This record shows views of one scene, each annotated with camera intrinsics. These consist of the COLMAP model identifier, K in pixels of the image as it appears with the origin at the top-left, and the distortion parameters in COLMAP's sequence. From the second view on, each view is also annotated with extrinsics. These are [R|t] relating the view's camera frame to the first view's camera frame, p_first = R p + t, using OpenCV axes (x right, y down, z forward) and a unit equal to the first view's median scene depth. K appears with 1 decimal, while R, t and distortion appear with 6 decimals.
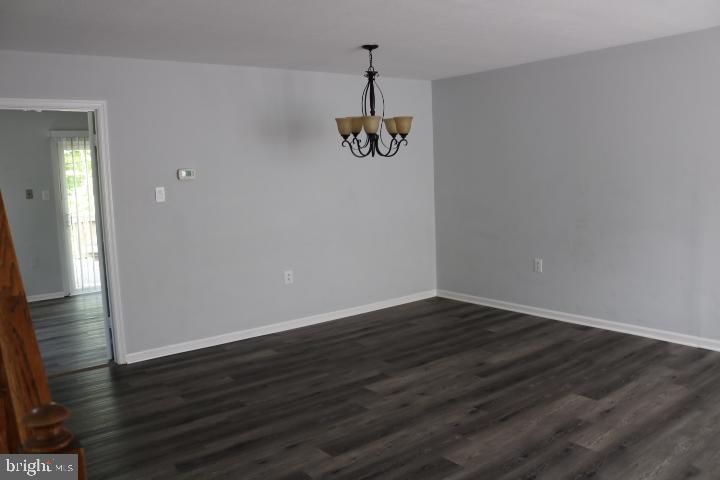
lens RADIAL K [[593.8, 0, 360.0], [0, 593.8, 240.0], [0, 0, 1]] dist [-0.130440, 0.104609]
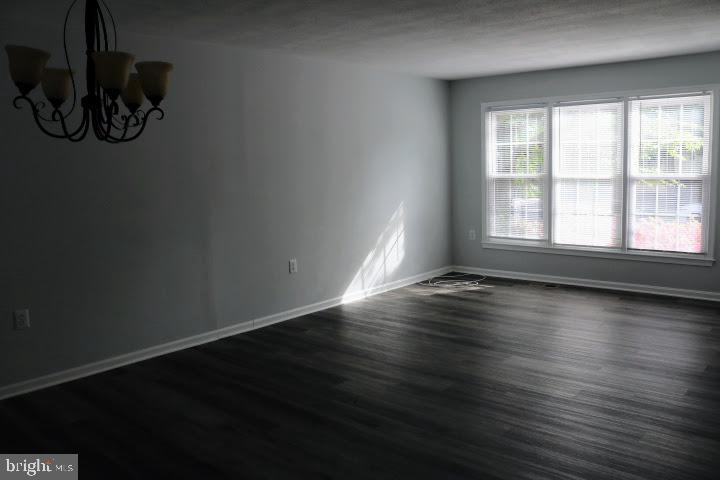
lens RADIAL K [[593.8, 0, 360.0], [0, 593.8, 240.0], [0, 0, 1]] dist [-0.130440, 0.104609]
pose [[-0.099699, -0.089402, 0.990993, -0.502614], [0.179047, 0.978086, 0.106251, -0.061258], [-0.978776, 0.188027, -0.081507, 0.809991]]
